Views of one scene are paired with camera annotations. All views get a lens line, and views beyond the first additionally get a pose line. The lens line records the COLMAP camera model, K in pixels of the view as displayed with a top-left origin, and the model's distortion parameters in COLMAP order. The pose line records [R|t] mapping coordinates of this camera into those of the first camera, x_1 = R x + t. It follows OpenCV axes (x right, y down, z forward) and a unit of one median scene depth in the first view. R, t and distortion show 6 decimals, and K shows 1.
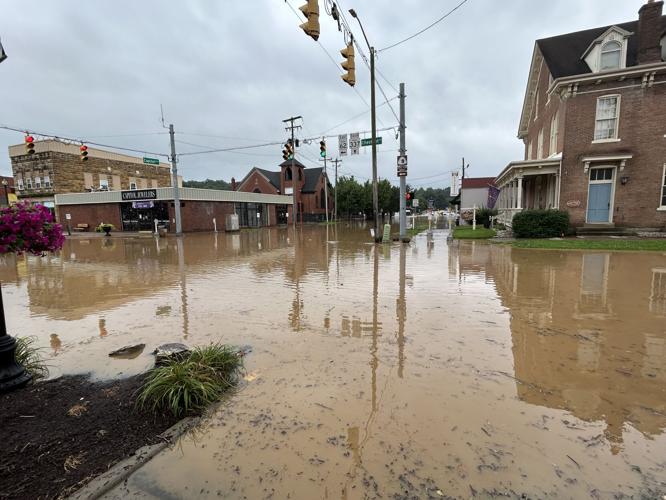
lens RADIAL K [[315.5, 0, 331.8], [0, 315.5, 250.3], [0, 0, 1]] dist [0.000609, 0.003014]
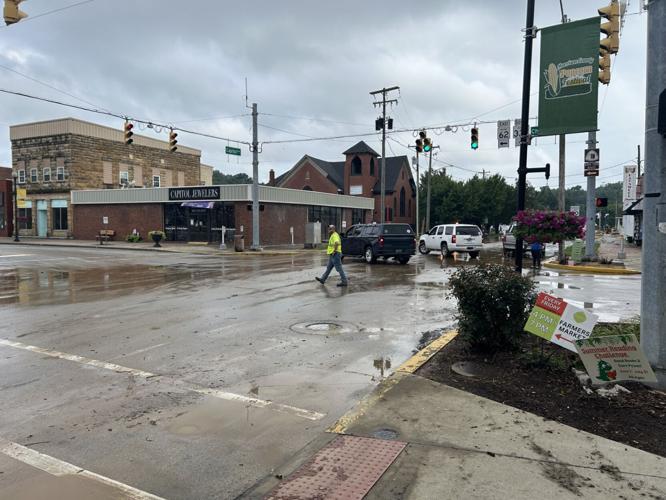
lens RADIAL K [[501.4, 0, 331.5], [0, 501.4, 251.1], [0, 0, 1]] dist [0.050128, -0.050017]
pose [[0.995852, 0.026666, -0.086995, -0.149000], [-0.032033, 0.997630, -0.060893, 0.019265], [0.085165, 0.063427, 0.994346, -0.125824]]
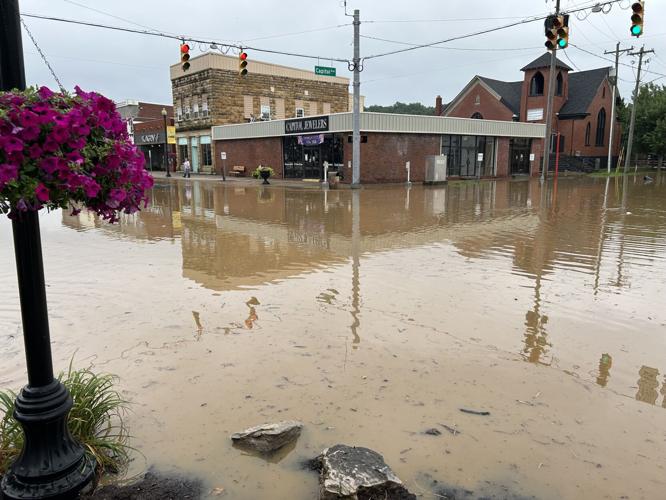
lens RADIAL K [[501.4, 0, 334.2], [0, 501.4, 249.7], [0, 0, 1]] dist [0.050128, -0.050017]
pose [[0.883816, 0.097106, -0.457646, -0.027703], [-0.066011, 0.994319, 0.083499, -0.001761], [0.463155, -0.043588, 0.885205, 0.044947]]
